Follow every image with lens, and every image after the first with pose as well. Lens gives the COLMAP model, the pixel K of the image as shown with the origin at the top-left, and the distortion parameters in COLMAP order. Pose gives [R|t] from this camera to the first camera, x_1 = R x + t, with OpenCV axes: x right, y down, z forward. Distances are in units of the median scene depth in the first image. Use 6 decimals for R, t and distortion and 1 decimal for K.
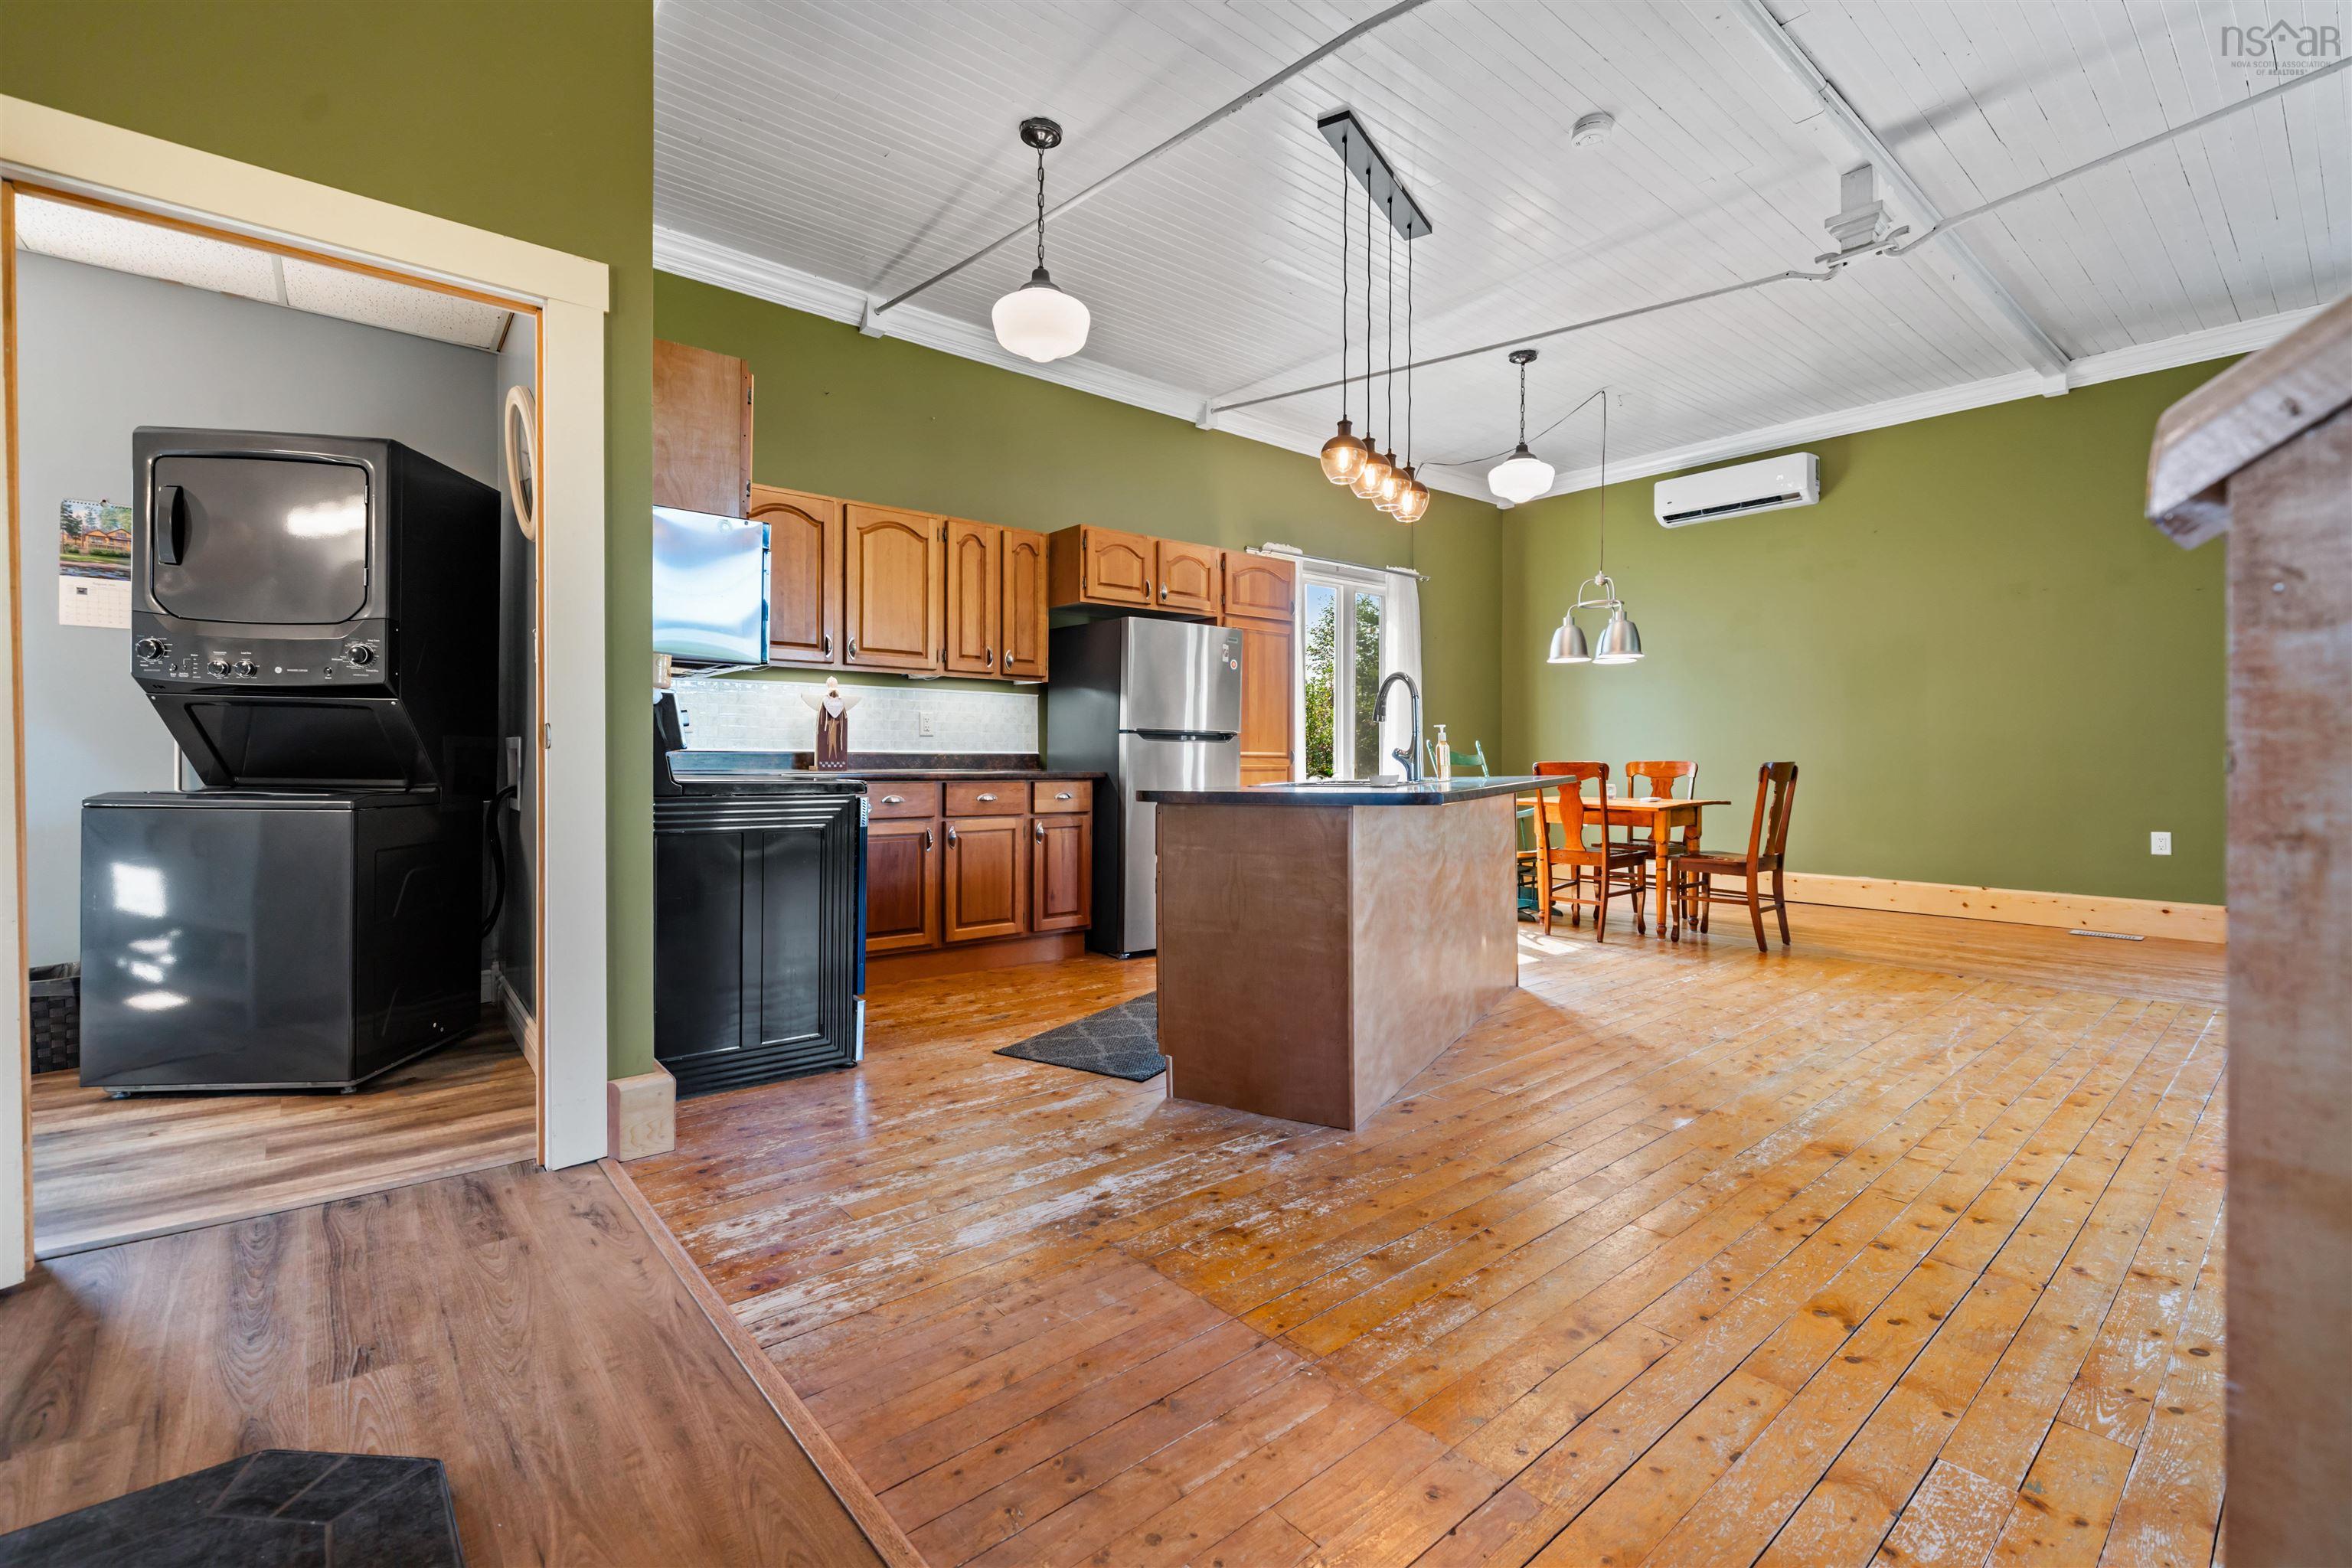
lens RADIAL K [[1025.9, 0, 1176.0], [0, 1025.9, 765.4], [0, 0, 1]] dist [-0.000088, -0.000259]
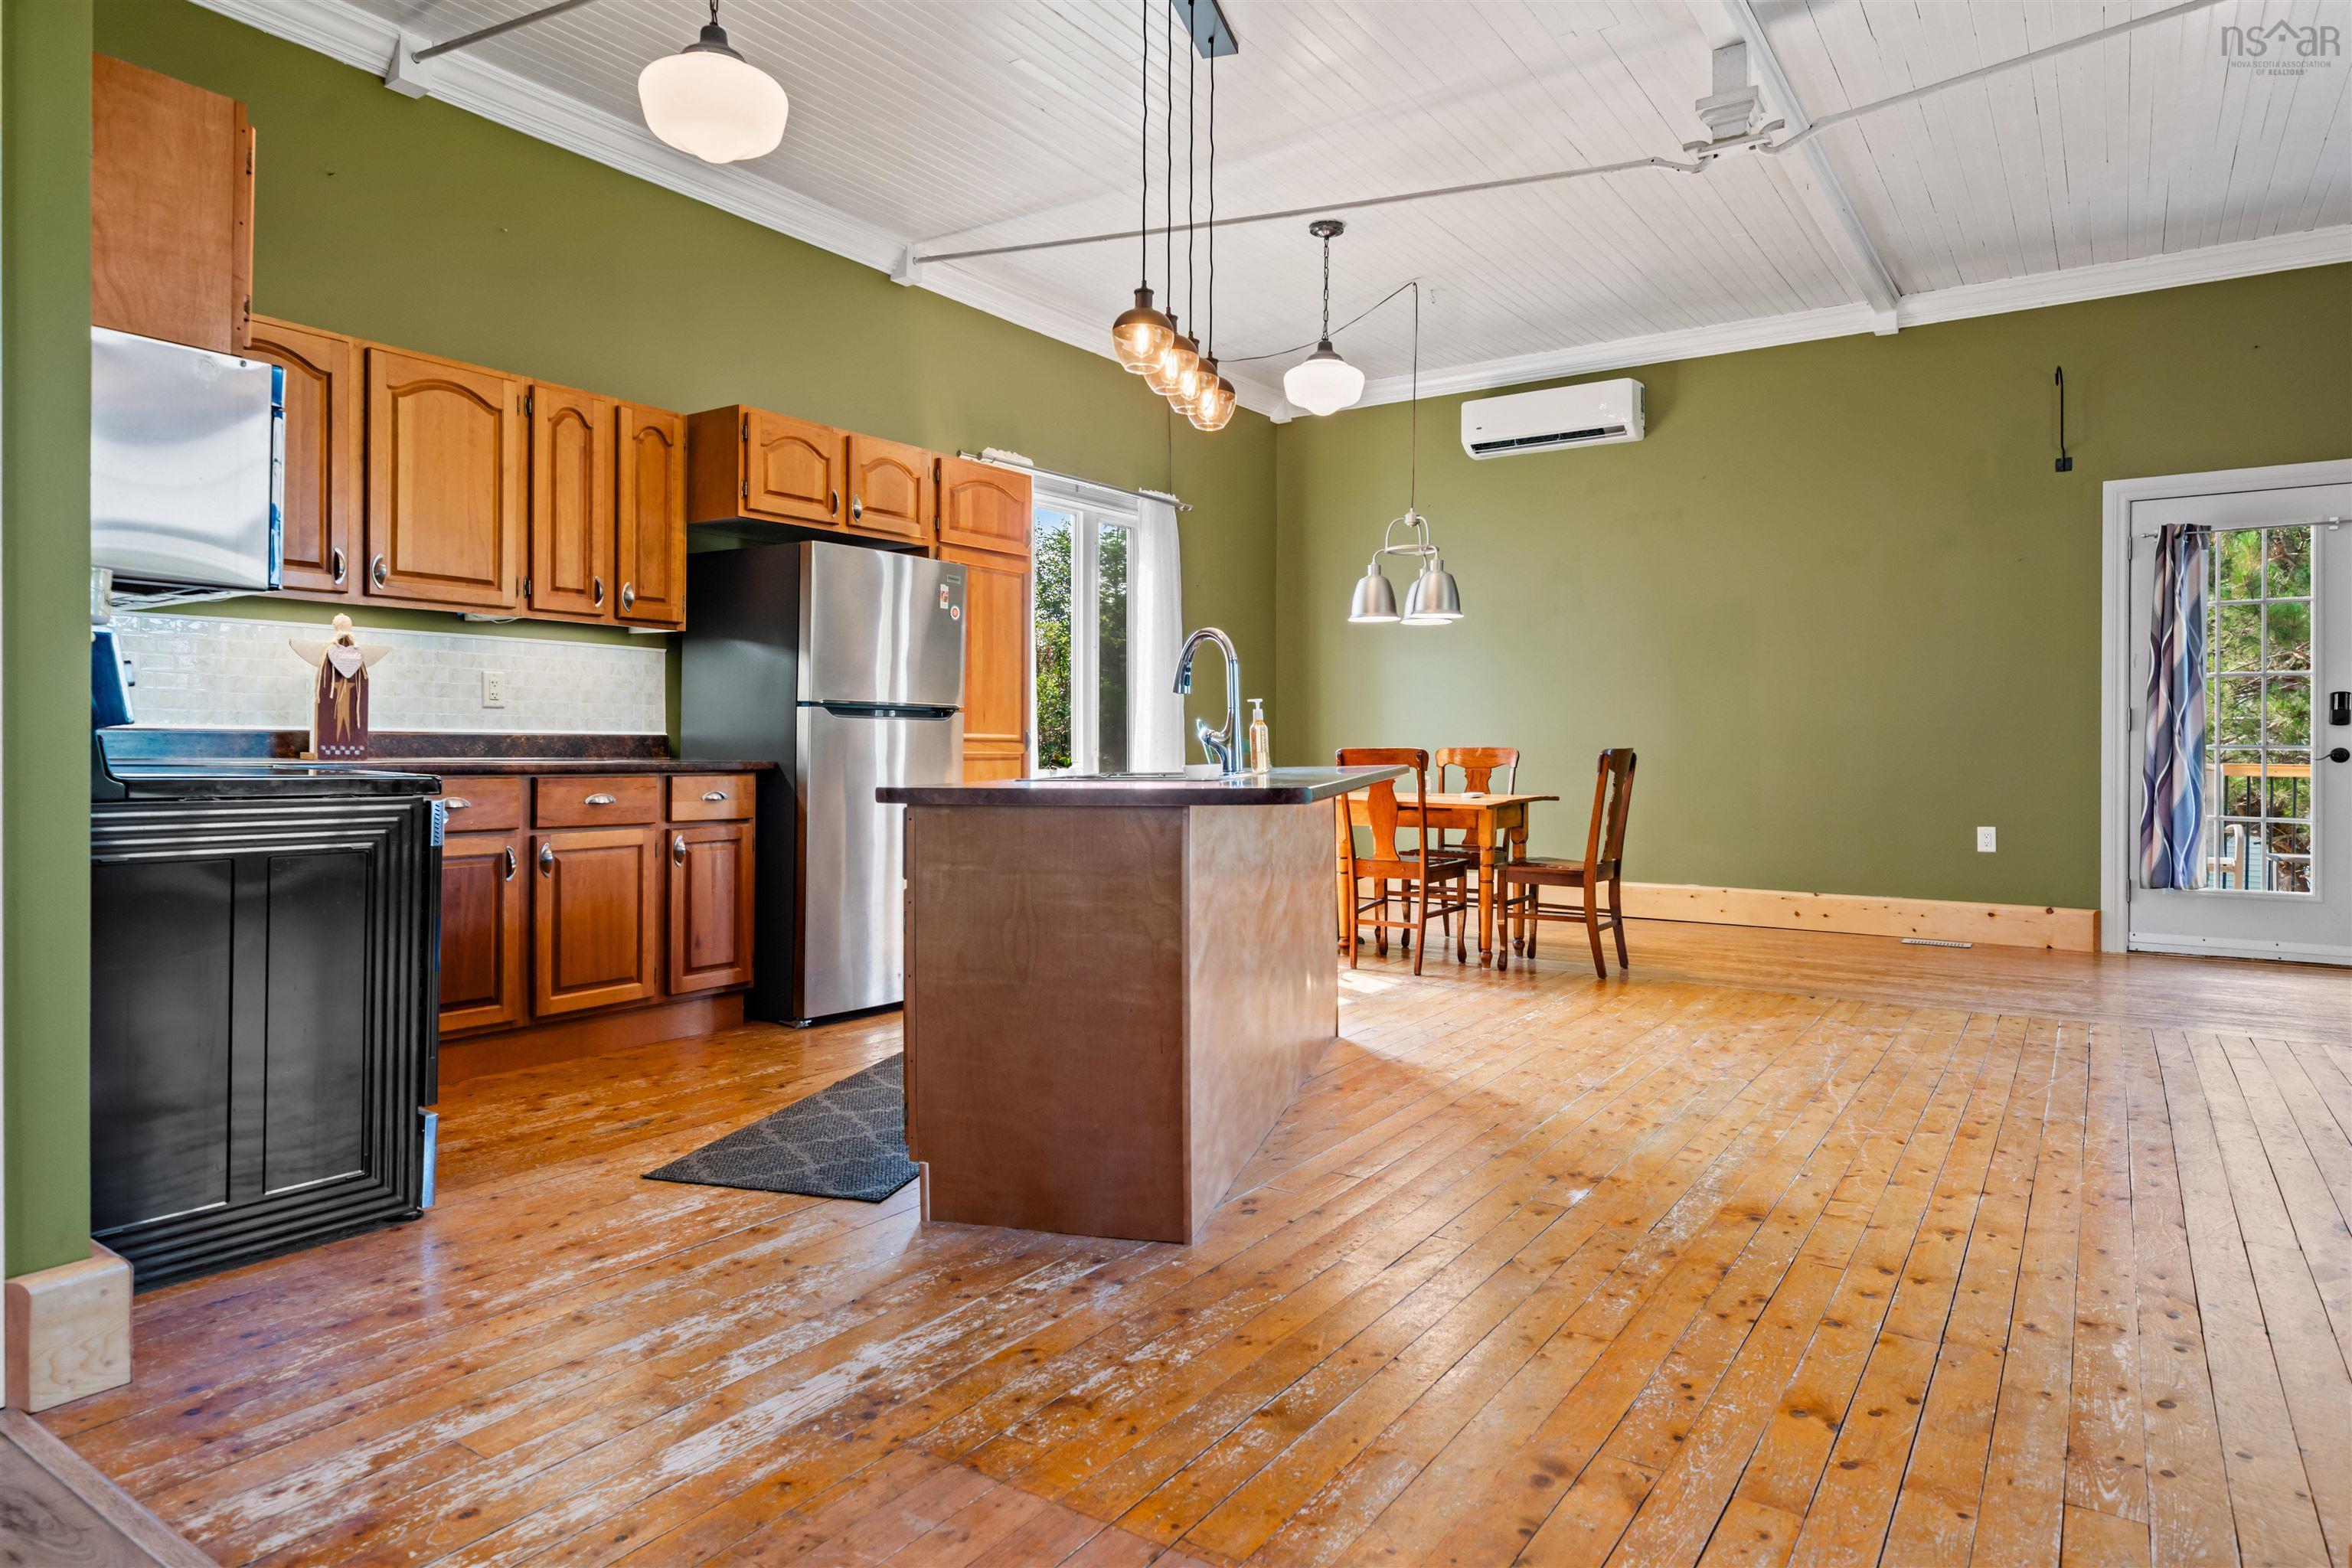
lens RADIAL K [[1376.0, 0, 1179.8], [0, 1376.0, 751.3], [0, 0, 1]] dist [0.002411, -0.000516]
pose [[0.963567, 0.000907, 0.267464, -0.059612], [-0.000699, 0.999999, -0.000872, 0.000220], [-0.267465, 0.000654, 0.963567, 0.024313]]
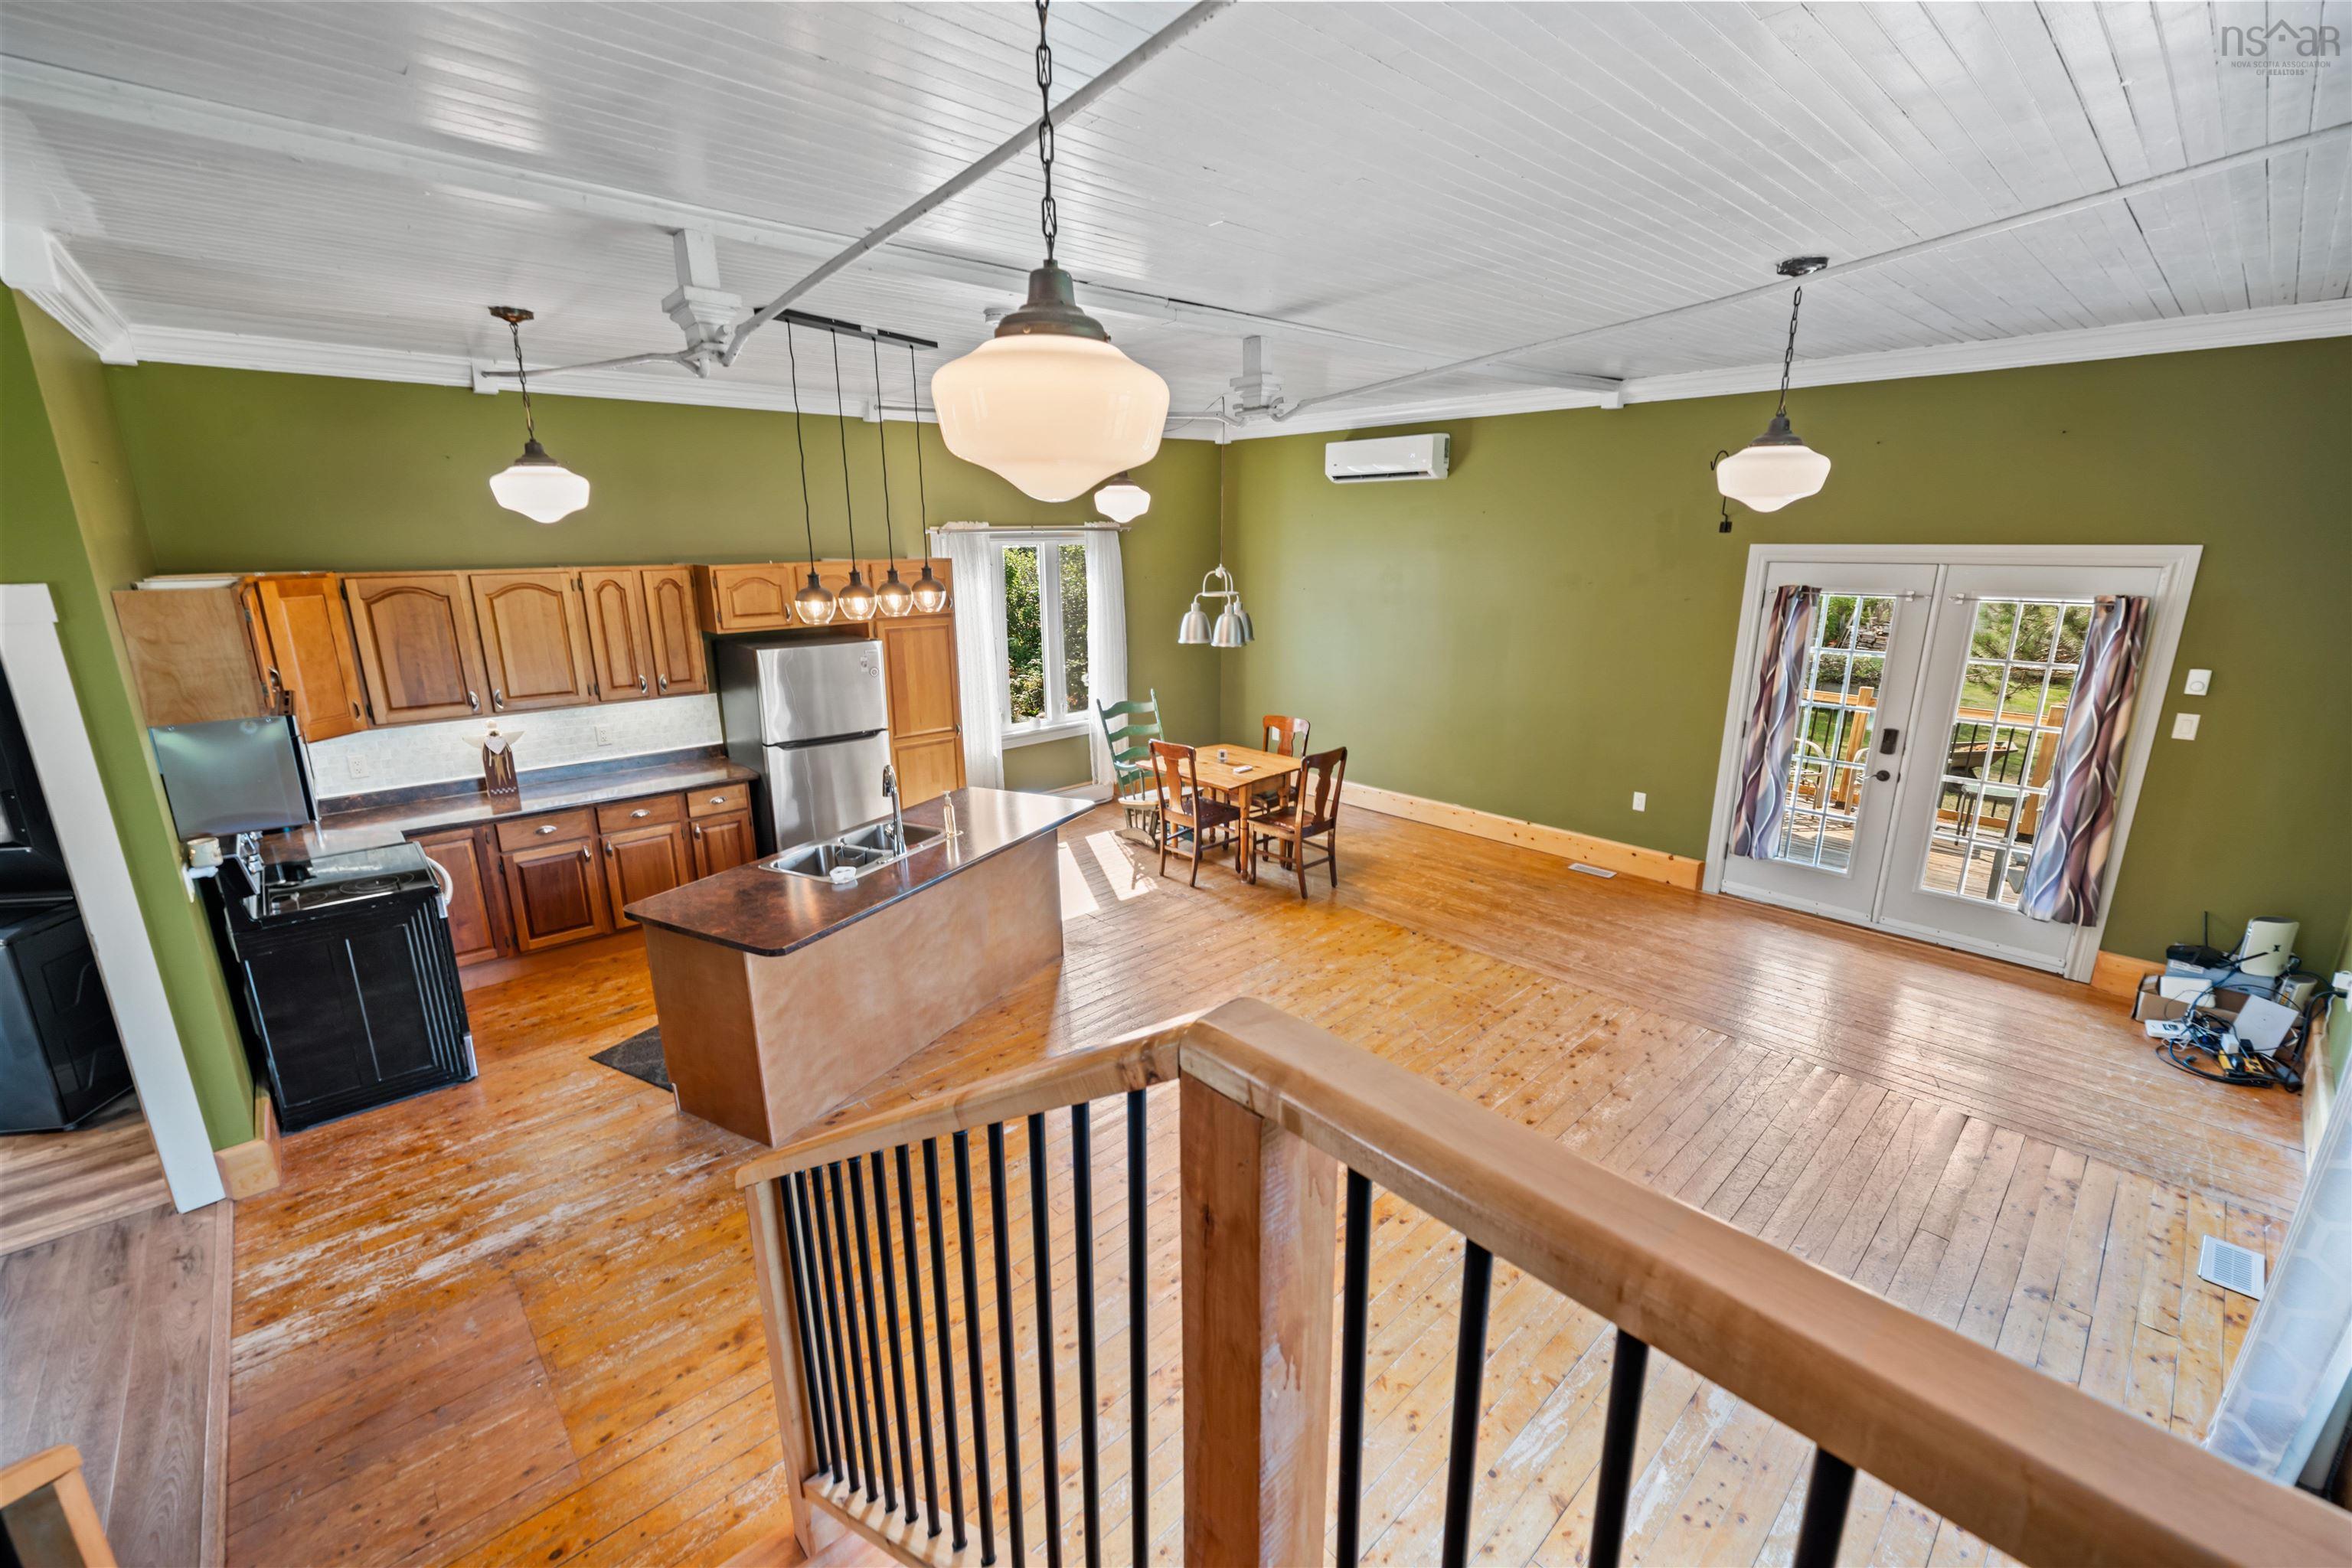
lens RADIAL K [[968.2, 0, 1177.7], [0, 968.2, 789.4], [0, 0, 1]] dist [0.004941, -0.002747]
pose [[0.999076, -0.016790, 0.039560, 0.418734], [0.006263, 0.967582, 0.252479, -0.289020], [-0.042517, -0.251998, 0.966793, -0.143155]]
